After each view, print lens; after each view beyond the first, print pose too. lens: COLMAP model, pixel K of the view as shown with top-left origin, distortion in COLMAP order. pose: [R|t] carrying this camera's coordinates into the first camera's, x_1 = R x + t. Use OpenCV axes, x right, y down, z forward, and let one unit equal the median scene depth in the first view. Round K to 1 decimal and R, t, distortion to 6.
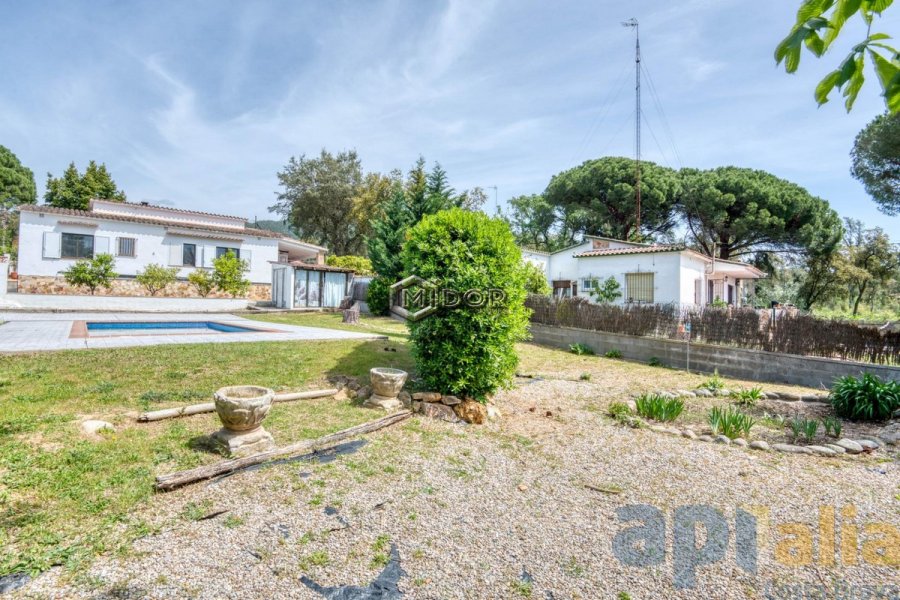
lens RADIAL K [[447.0, 0, 450.0], [0, 447.0, 300.0], [0, 0, 1]] dist [-0.001431, -0.020573]
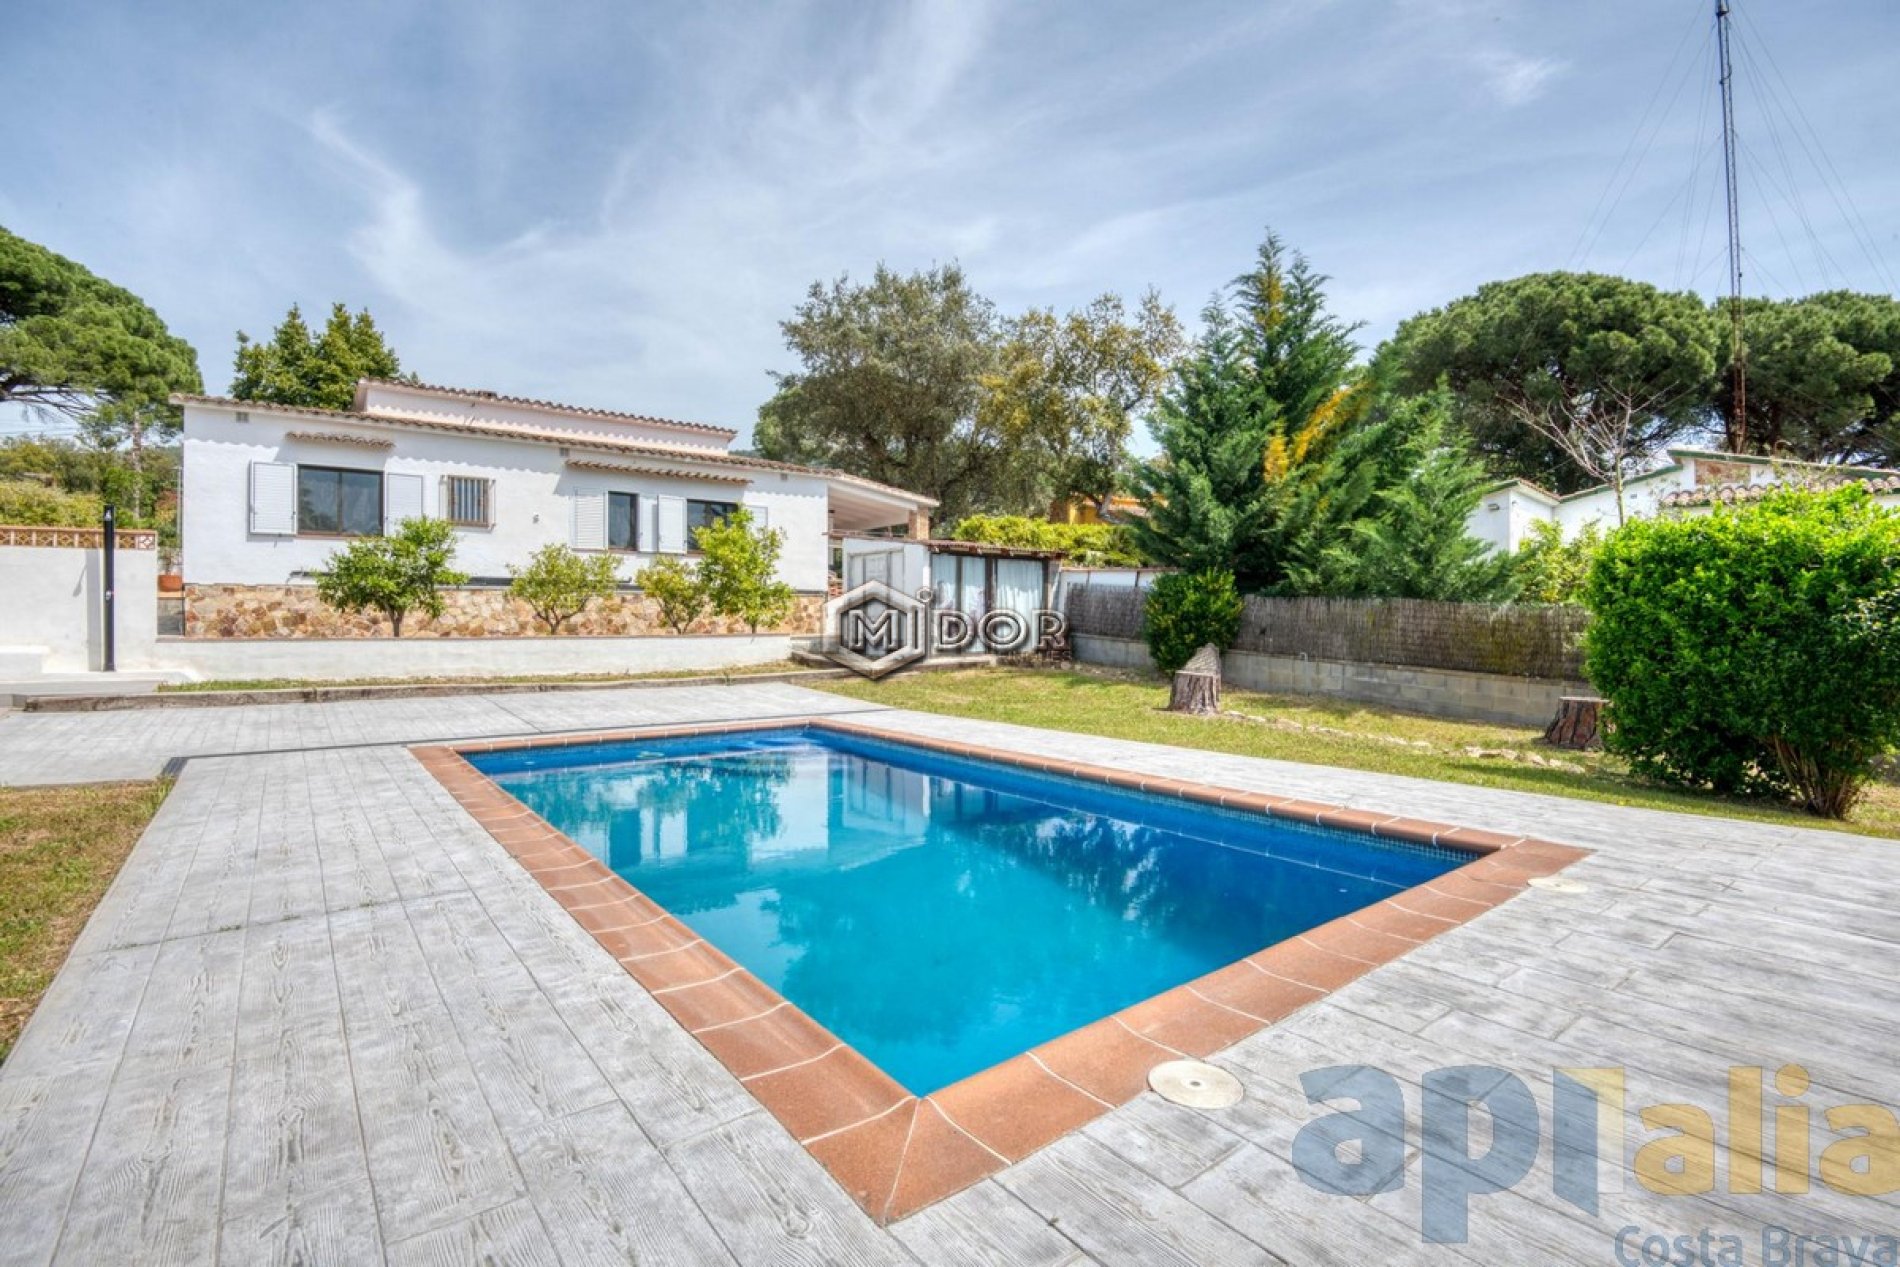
lens RADIAL K [[889.2, 0, 987.1], [0, 889.2, 631.3], [0, 0, 1]] dist [-0.001963, -0.022695]
pose [[0.999593, -0.017725, -0.022359, -0.252111], [0.018225, 0.999584, 0.022360, -0.017765], [0.021954, -0.022758, 0.999500, 0.239282]]
